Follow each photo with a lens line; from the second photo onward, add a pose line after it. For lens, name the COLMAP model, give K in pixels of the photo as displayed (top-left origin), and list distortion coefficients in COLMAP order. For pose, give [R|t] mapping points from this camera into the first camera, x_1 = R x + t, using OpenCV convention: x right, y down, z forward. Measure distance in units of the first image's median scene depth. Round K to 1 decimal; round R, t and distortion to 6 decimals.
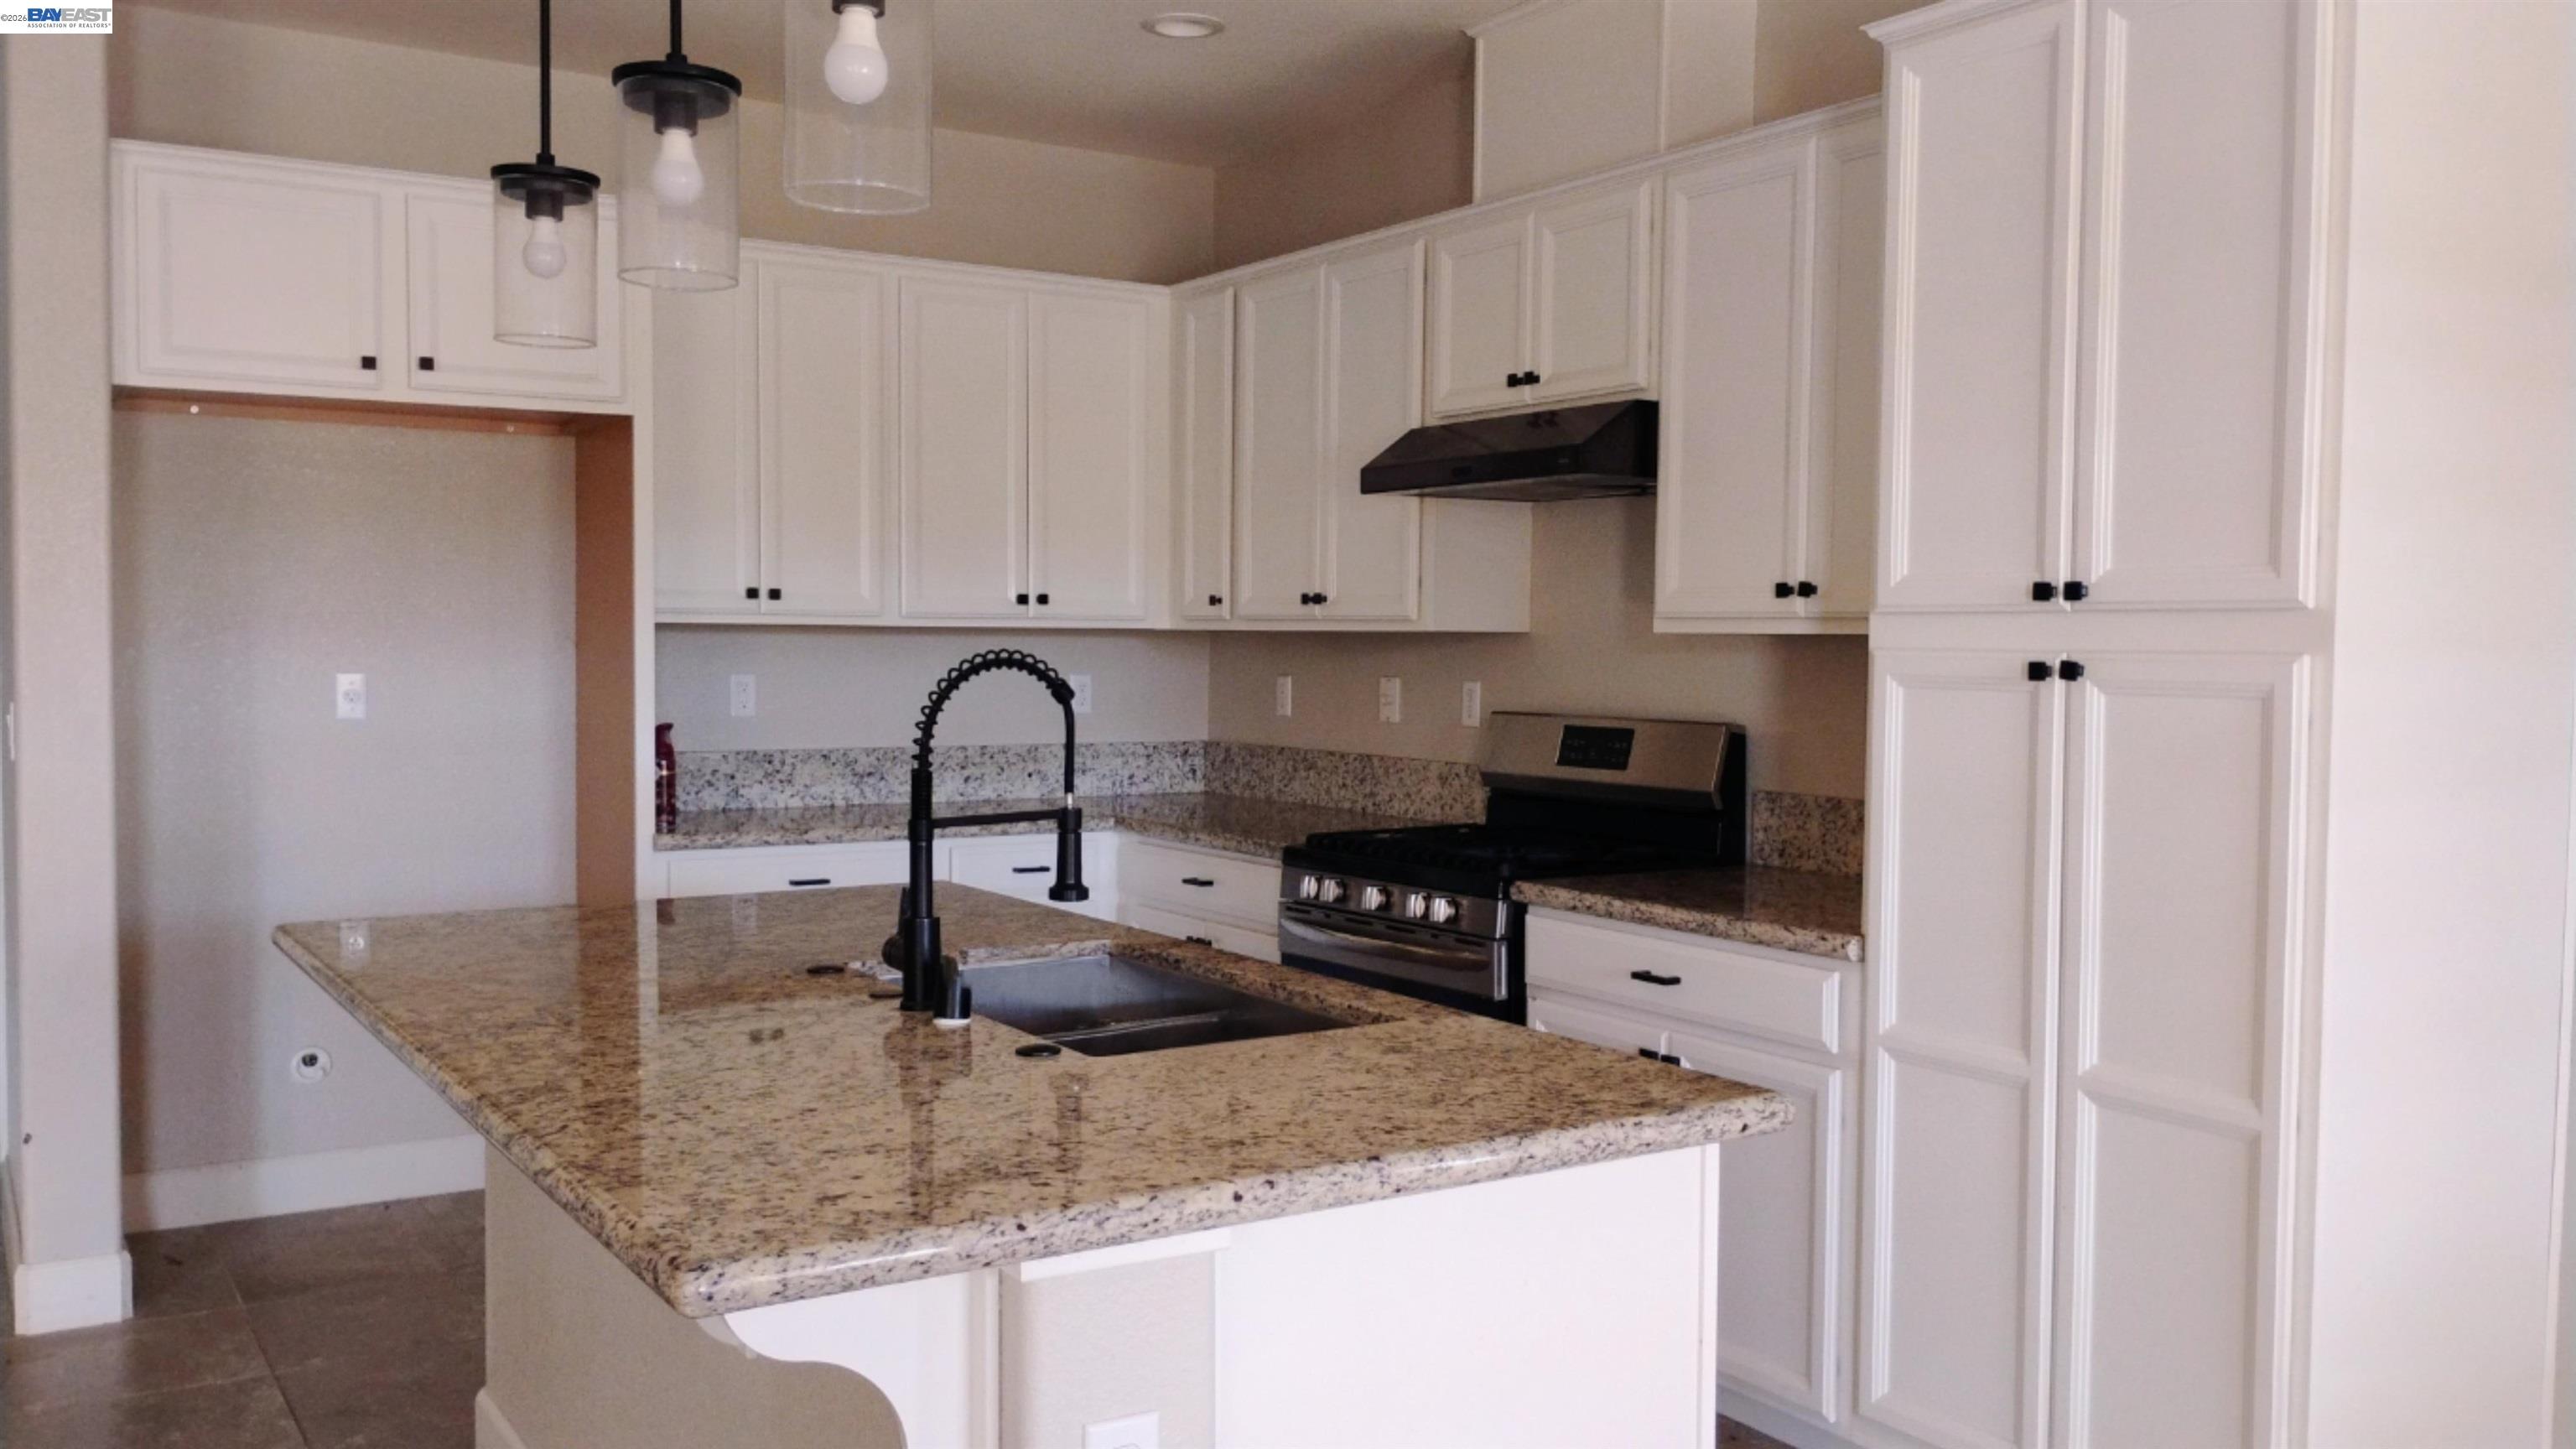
lens RADIAL K [[2149.1, 0, 1288.8], [0, 2149.1, 729.5], [0, 0, 1]] dist [0.058027, -0.074522]
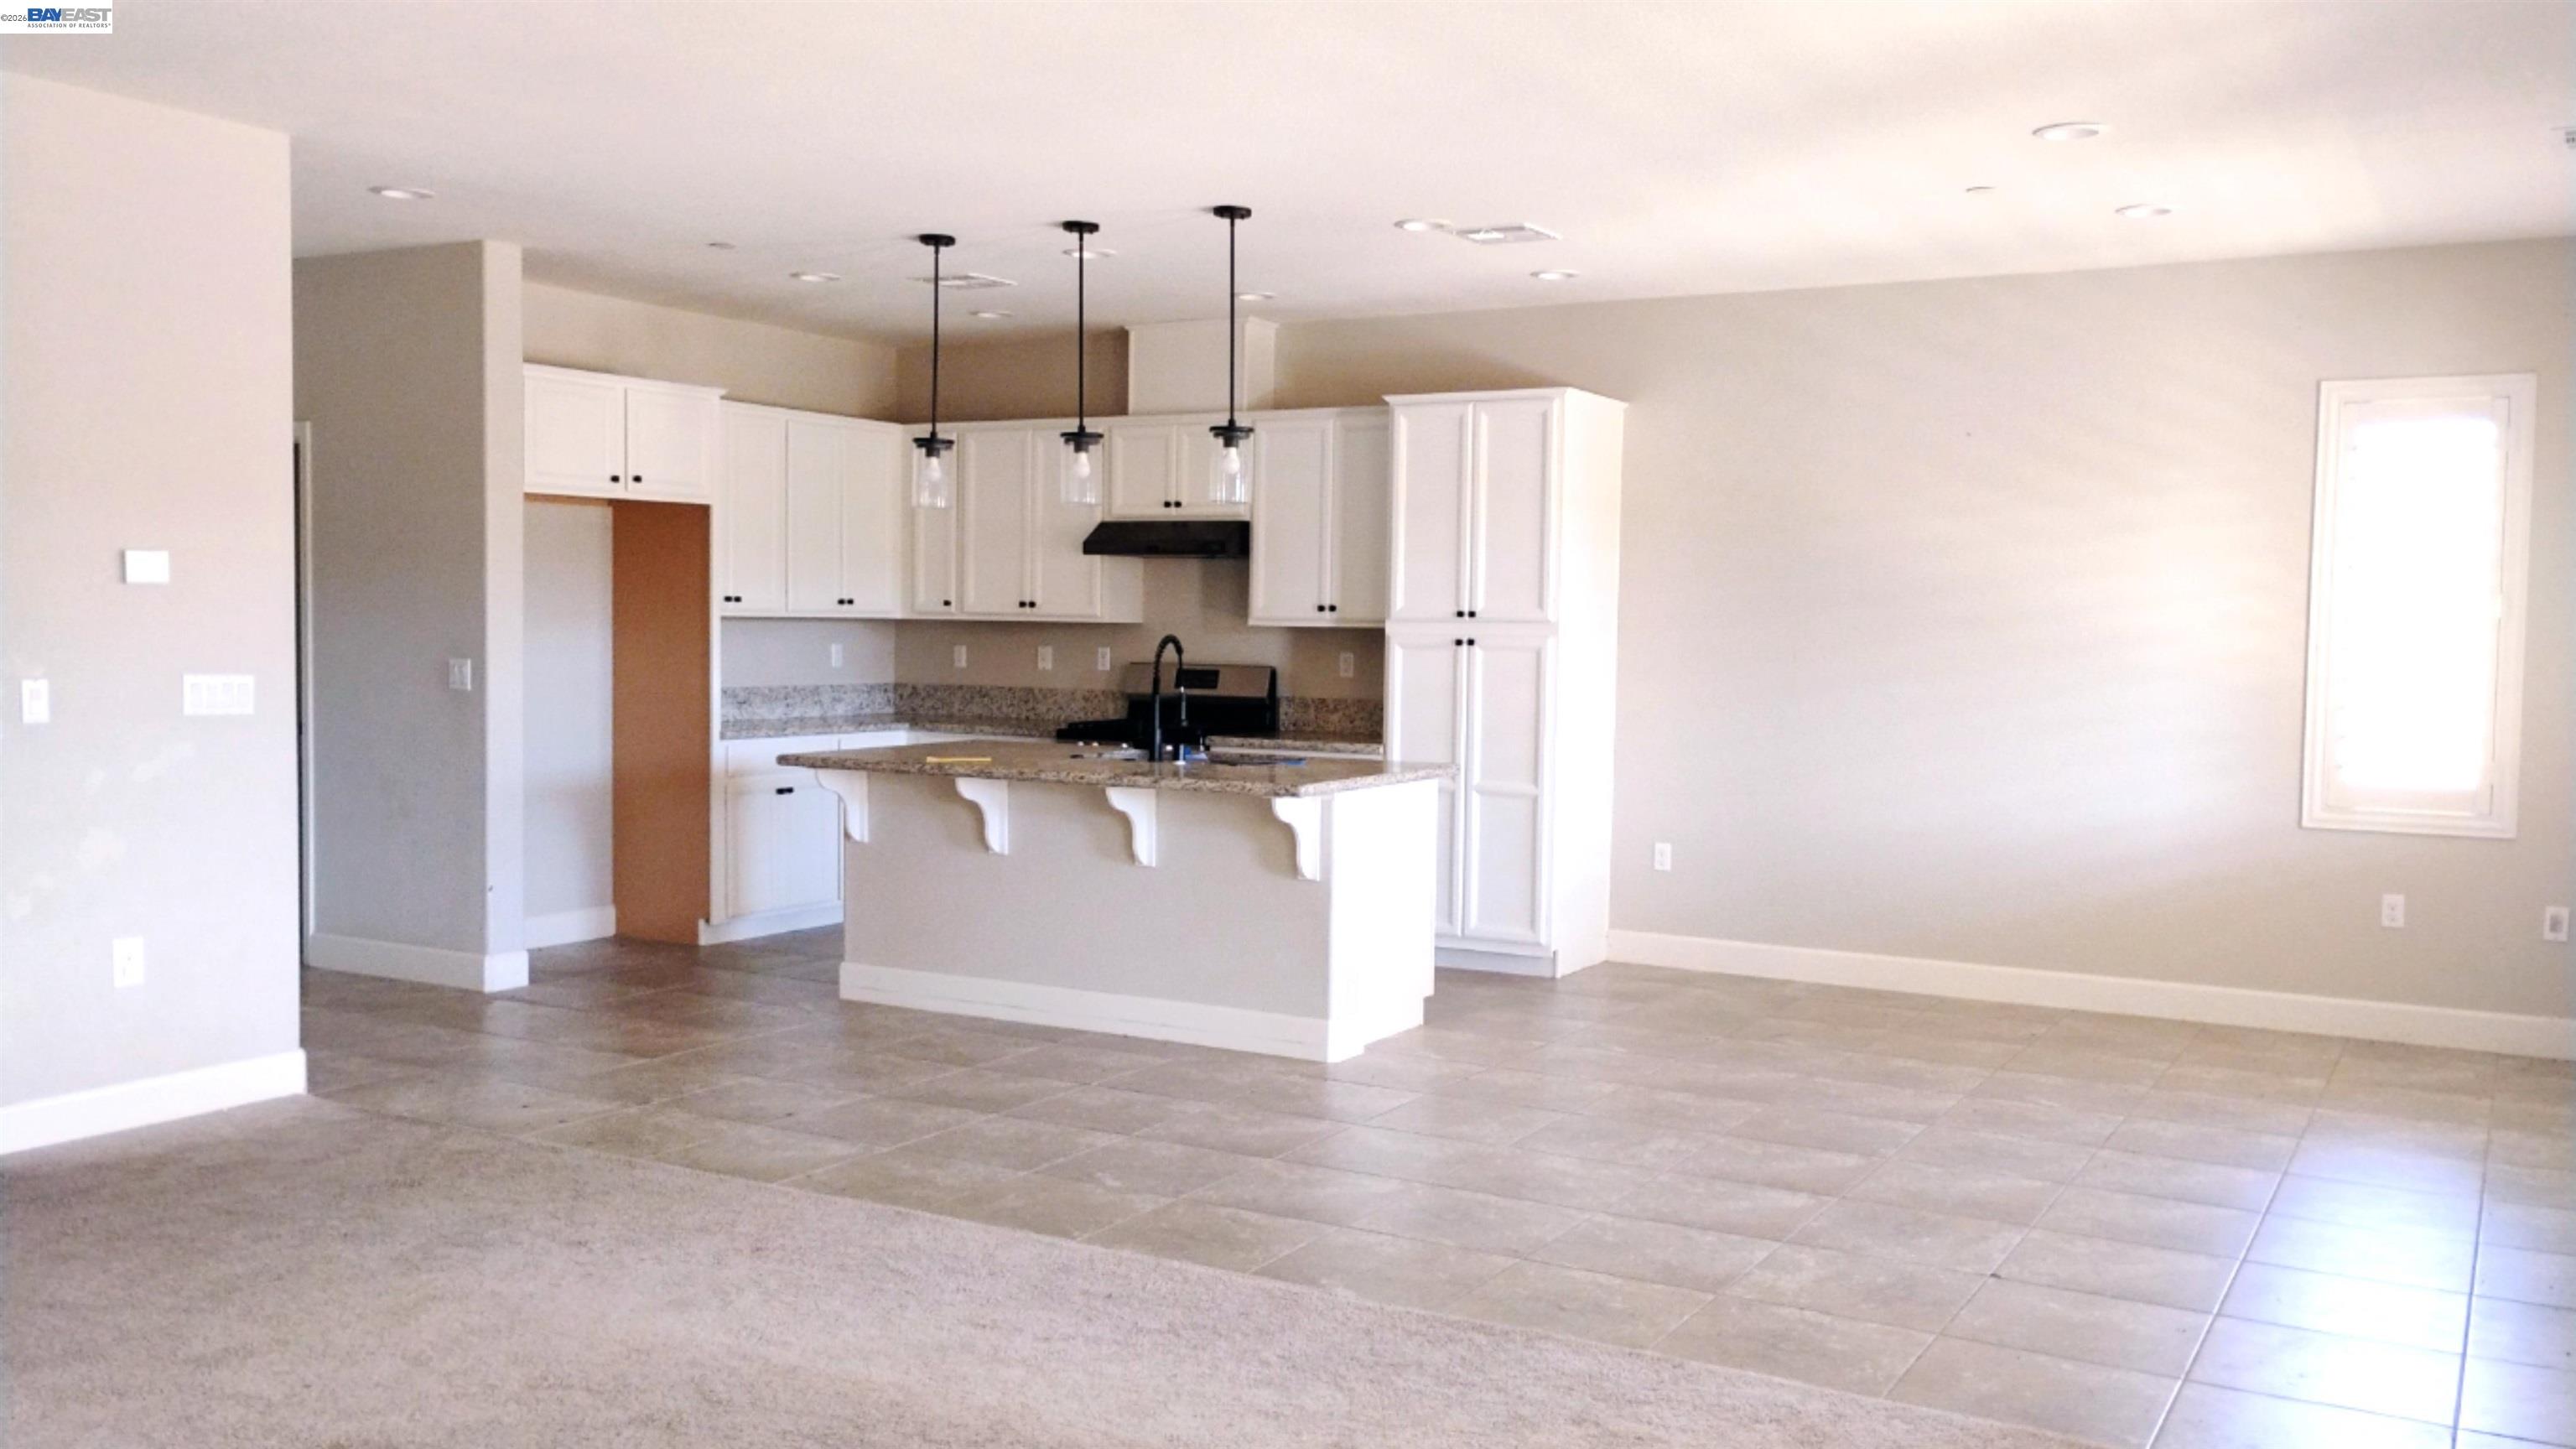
lens RADIAL K [[2149.1, 0, 1288.8], [0, 2149.1, 726.3], [0, 0, 1]] dist [0.058027, -0.074522]
pose [[0.890295, -0.017853, 0.455034, -0.750263], [0.012571, 0.999814, 0.014630, 0.025752], [-0.455211, -0.007305, 0.890354, -0.927507]]
